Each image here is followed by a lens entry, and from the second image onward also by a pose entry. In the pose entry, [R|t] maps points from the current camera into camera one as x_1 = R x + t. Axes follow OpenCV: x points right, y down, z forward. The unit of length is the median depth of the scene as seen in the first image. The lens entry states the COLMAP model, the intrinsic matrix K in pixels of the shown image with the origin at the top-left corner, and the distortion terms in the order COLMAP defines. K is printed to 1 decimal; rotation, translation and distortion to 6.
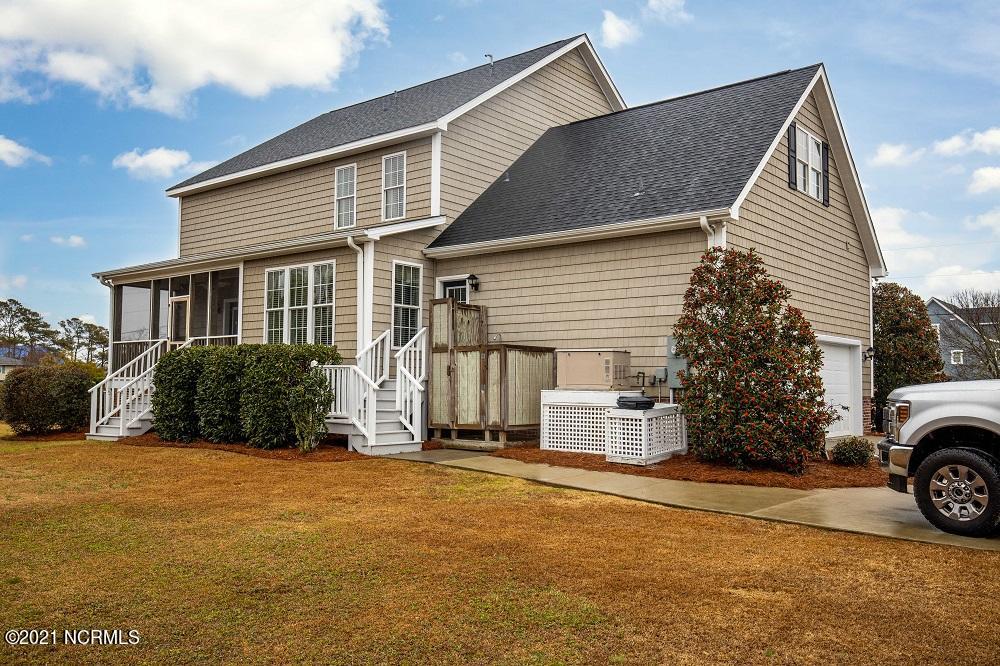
lens RADIAL K [[836.4, 0, 500.0], [0, 836.4, 333.0], [0, 0, 1]] dist [0.008733, 0.004018]
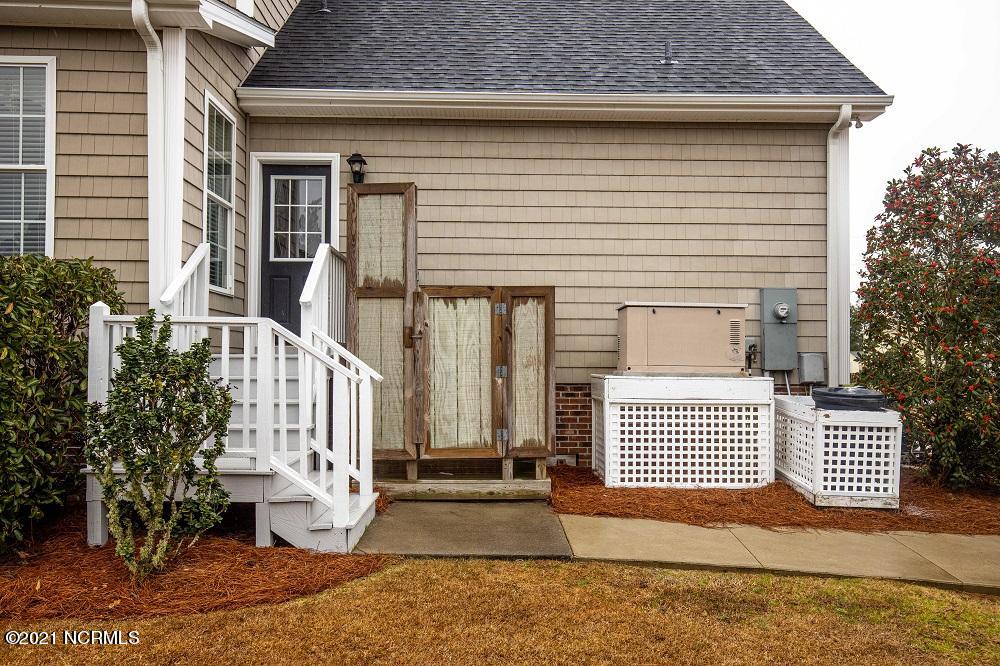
lens RADIAL K [[789.4, 0, 500.0], [0, 789.4, 333.0], [0, 0, 1]] dist [0.023483, 0.001603]
pose [[0.758617, 0.020627, 0.651211, -0.317352], [-0.039498, 0.999116, 0.014366, 0.034481], [-0.650339, -0.036620, 0.758761, 0.632874]]
